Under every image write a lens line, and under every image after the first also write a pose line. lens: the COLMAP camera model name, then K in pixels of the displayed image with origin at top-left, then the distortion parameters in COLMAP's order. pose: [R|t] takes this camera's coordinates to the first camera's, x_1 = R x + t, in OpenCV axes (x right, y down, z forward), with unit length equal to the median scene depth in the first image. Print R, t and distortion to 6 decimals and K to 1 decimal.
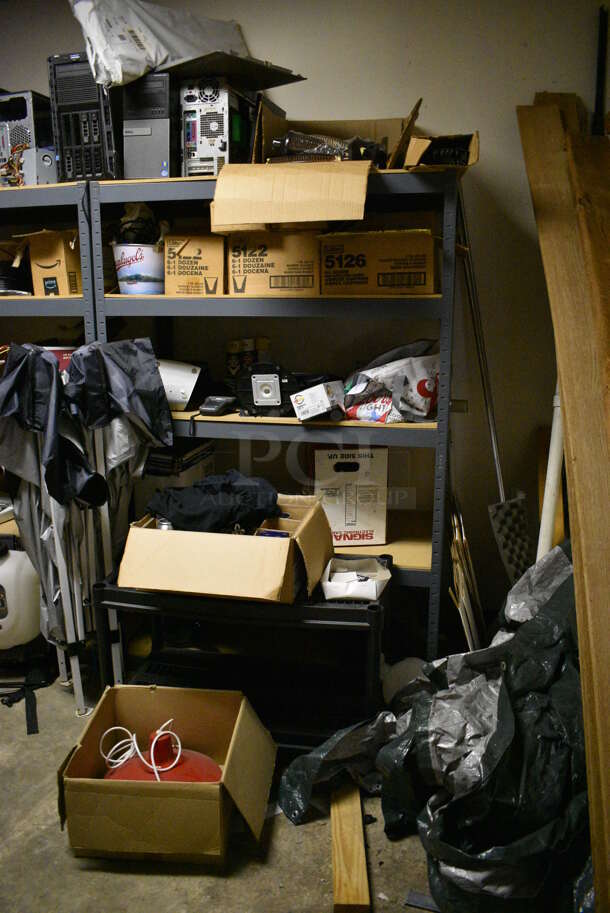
lens RADIAL K [[709.8, 0, 305.0], [0, 709.8, 456.5], [0, 0, 1]] dist [-0.101781, 0.019127]
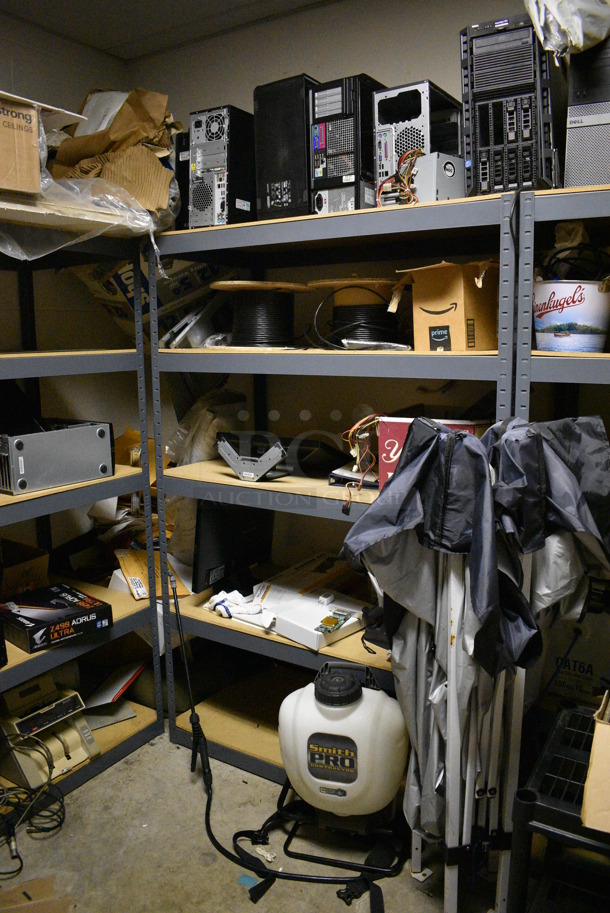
lens RADIAL K [[709.8, 0, 305.0], [0, 709.8, 456.5], [0, 0, 1]] dist [-0.101781, 0.019127]
pose [[0.937234, 0.047612, -0.345435, -0.256130], [-0.070676, 0.996011, -0.054476, -0.073918], [0.341463, 0.075470, 0.936860, 0.280063]]
